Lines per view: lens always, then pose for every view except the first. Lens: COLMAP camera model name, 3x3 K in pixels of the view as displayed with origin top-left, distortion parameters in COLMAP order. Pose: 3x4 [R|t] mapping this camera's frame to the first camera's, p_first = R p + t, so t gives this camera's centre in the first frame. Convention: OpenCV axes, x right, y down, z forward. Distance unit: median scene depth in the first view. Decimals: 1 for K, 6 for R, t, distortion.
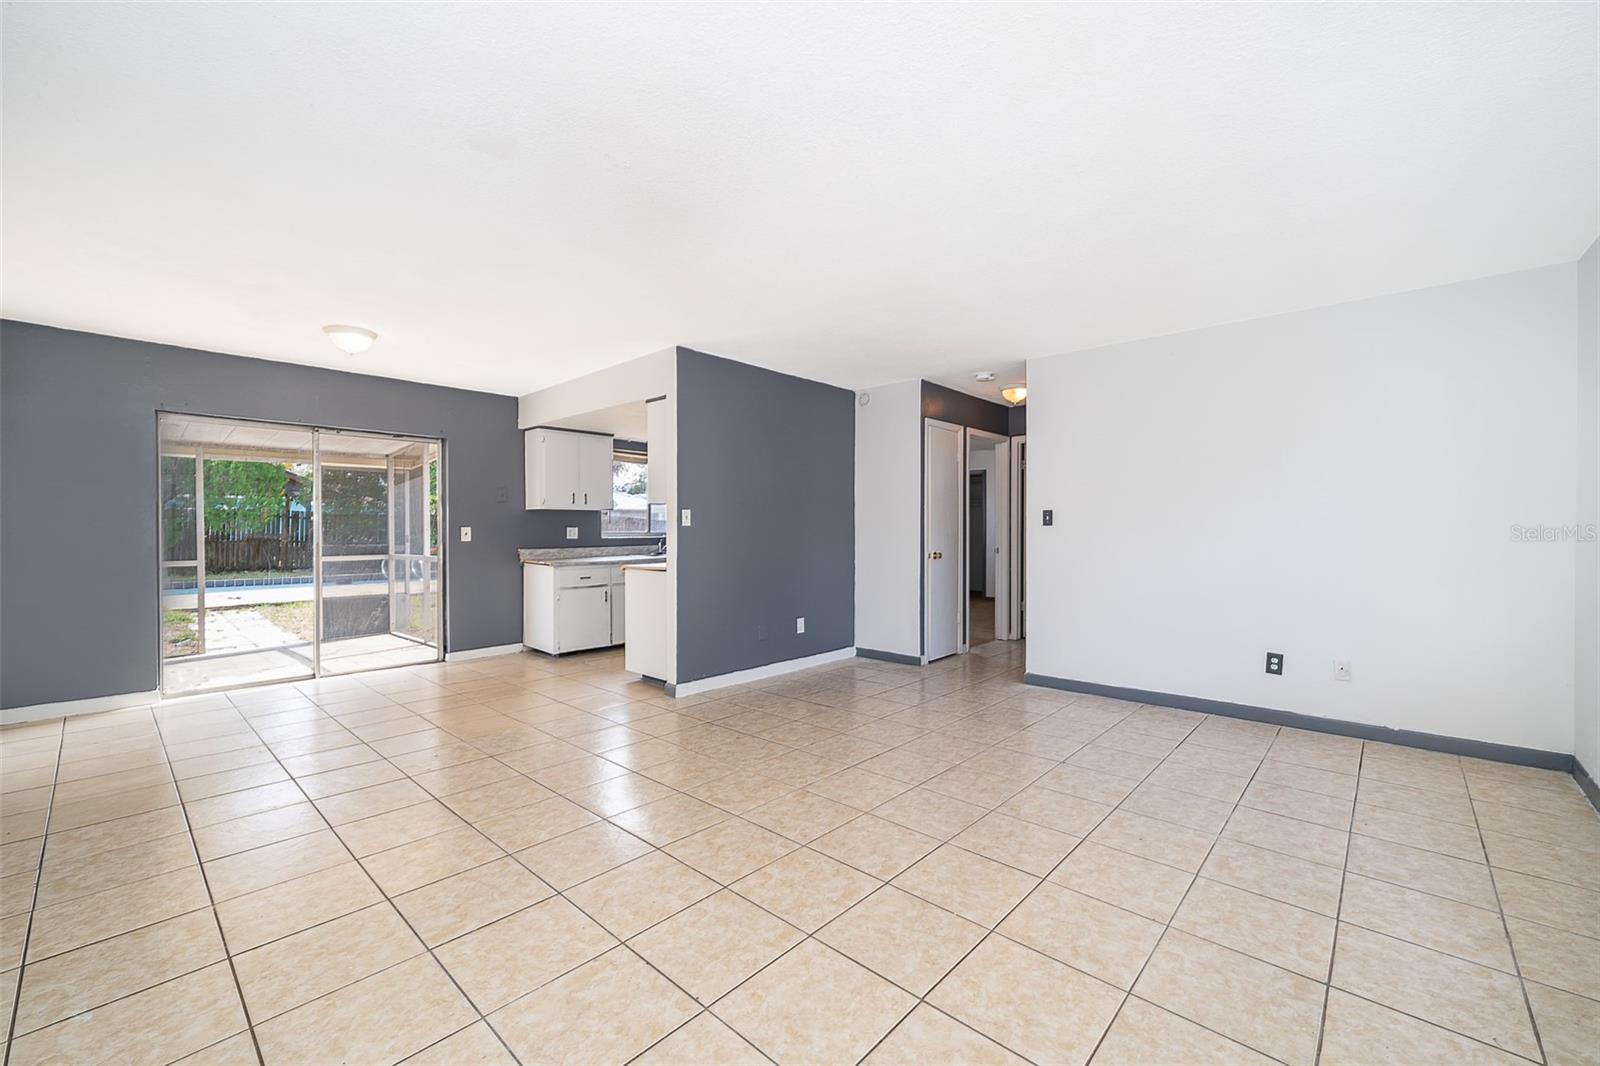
lens RADIAL K [[650.7, 0, 800.0], [0, 650.7, 533.0], [0, 0, 1]] dist [0.014420, -0.000157]
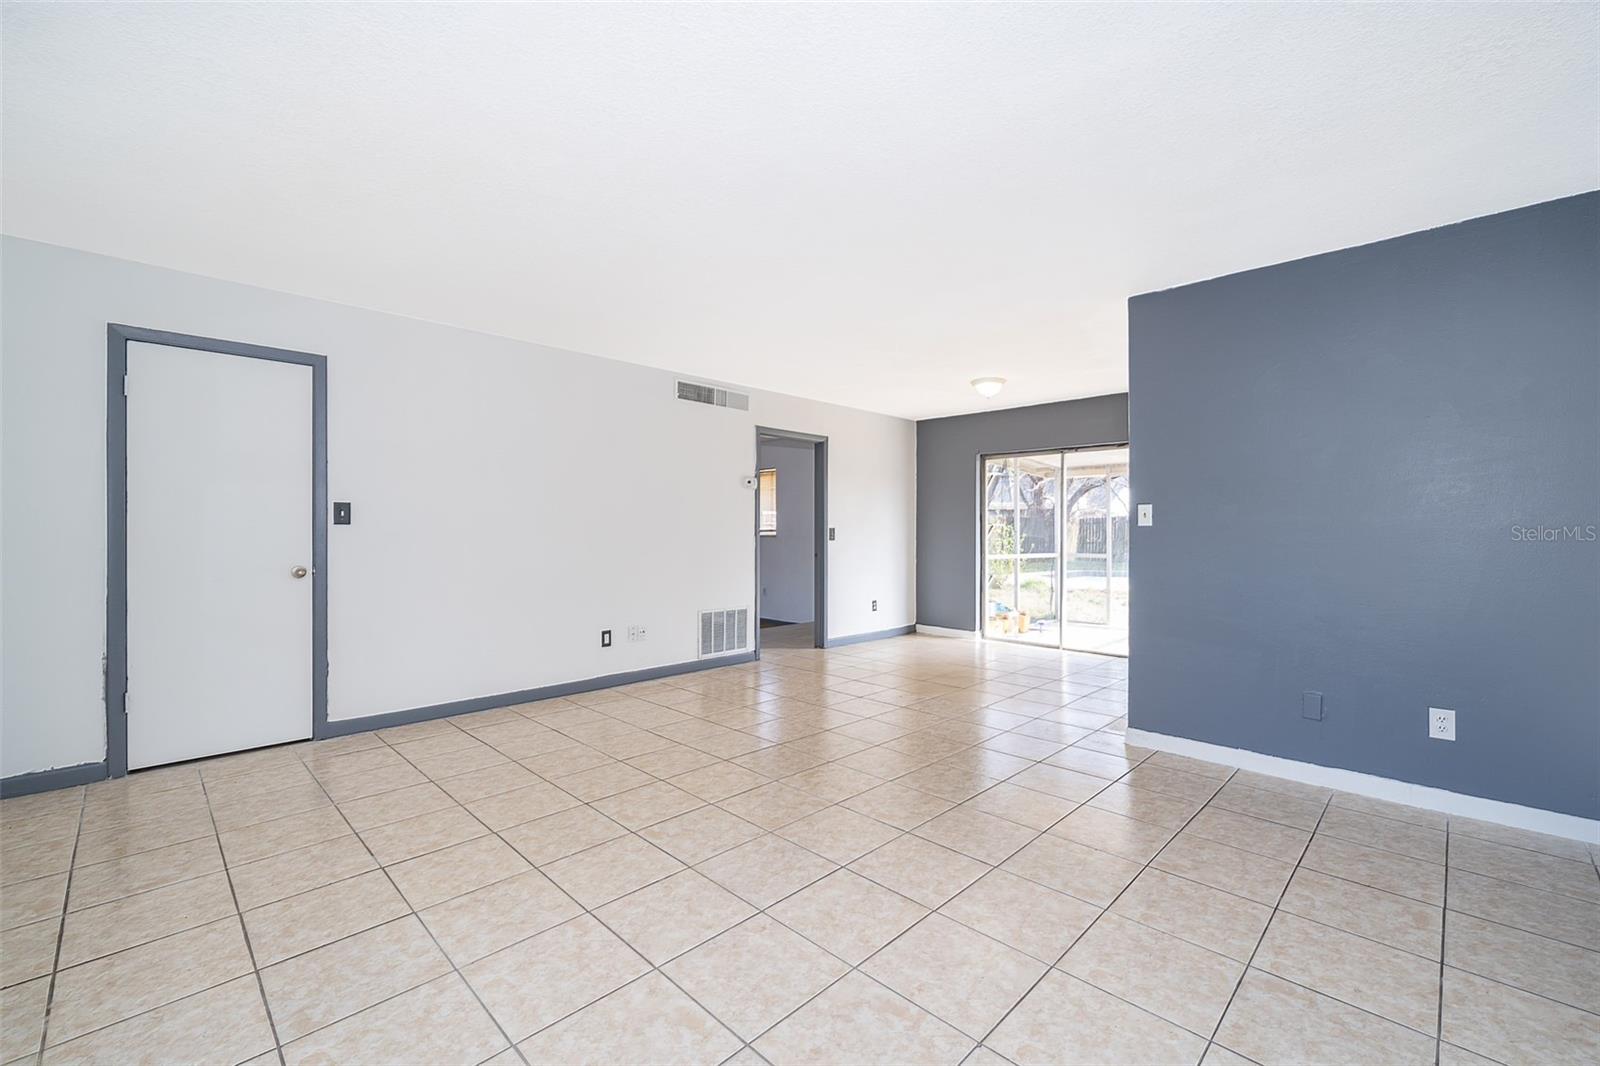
lens RADIAL K [[655.4, 0, 818.8], [0, 655.4, 531.8], [0, 0, 1]] dist [0.007580, 0.000272]
pose [[-0.024626, -0.000296, -0.999697, 0.462285], [-0.004090, 0.999992, -0.000196, -0.001551], [0.999688, 0.004084, -0.024627, 0.482911]]
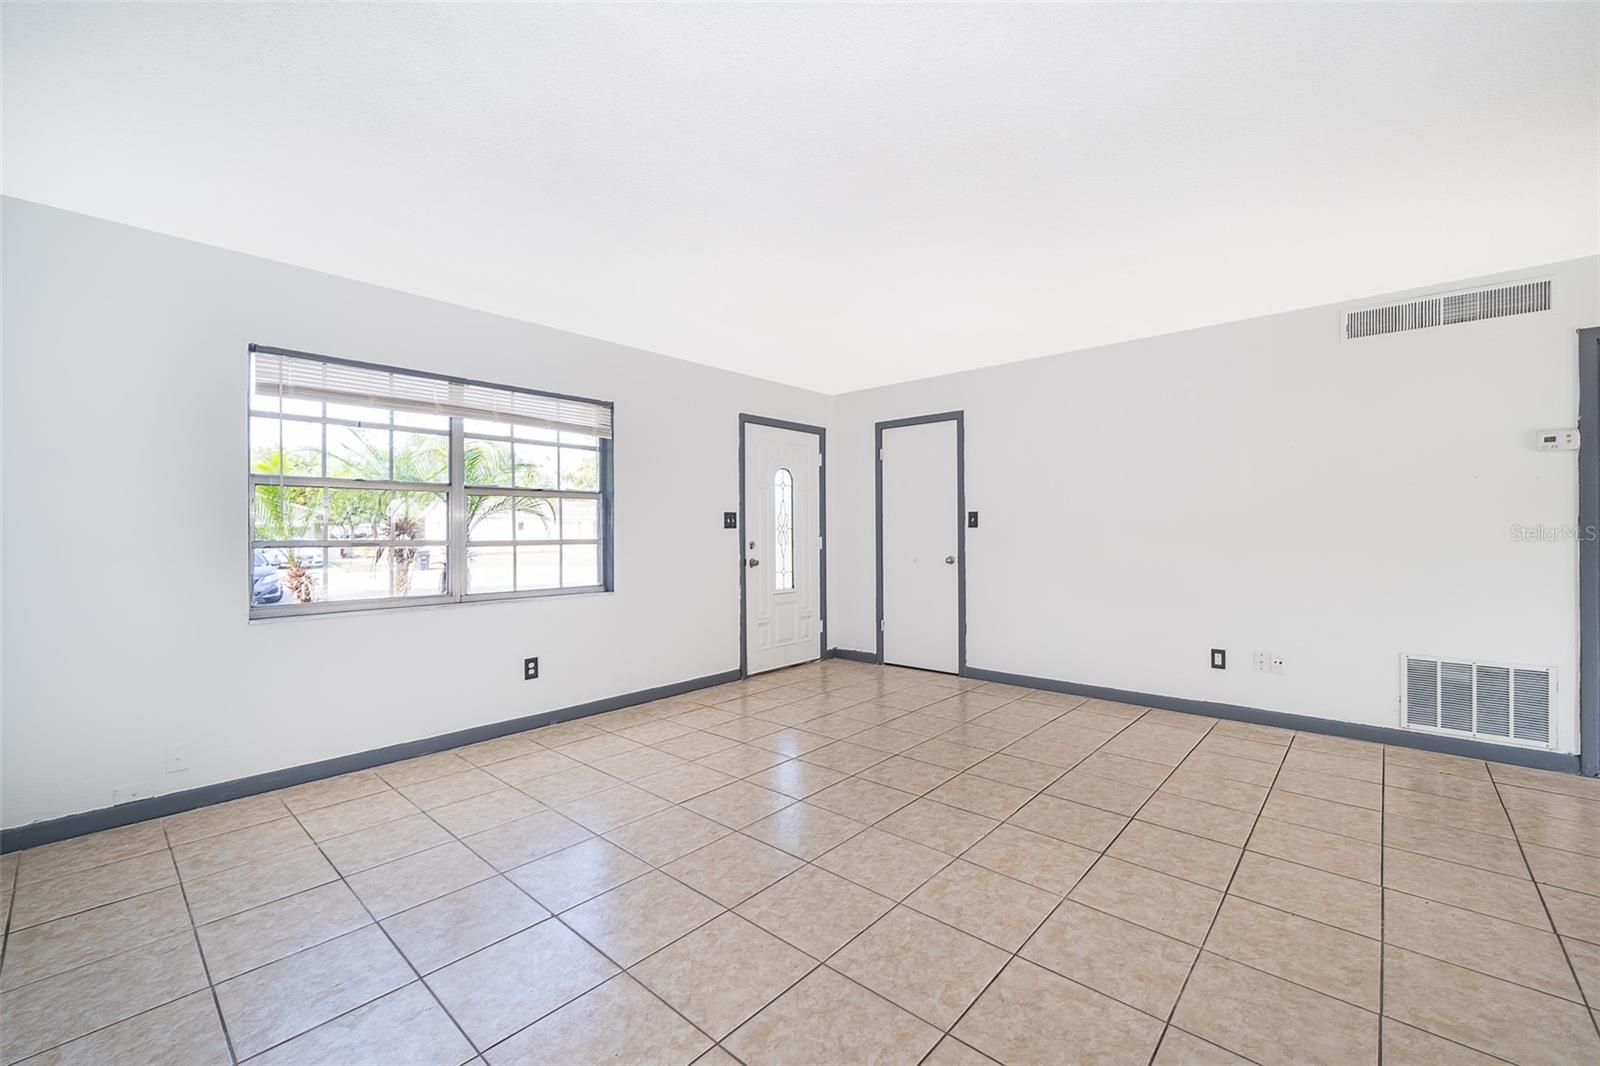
lens RADIAL K [[640.2, 0, 800.0], [0, 640.2, 533.0], [0, 0, 1]] dist [-0.004734, -0.000167]
pose [[-0.999331, 0.002545, -0.036488, 0.106545], [0.002420, 0.999991, 0.003485, -0.002919], [0.036497, 0.003394, -0.999328, 0.856833]]
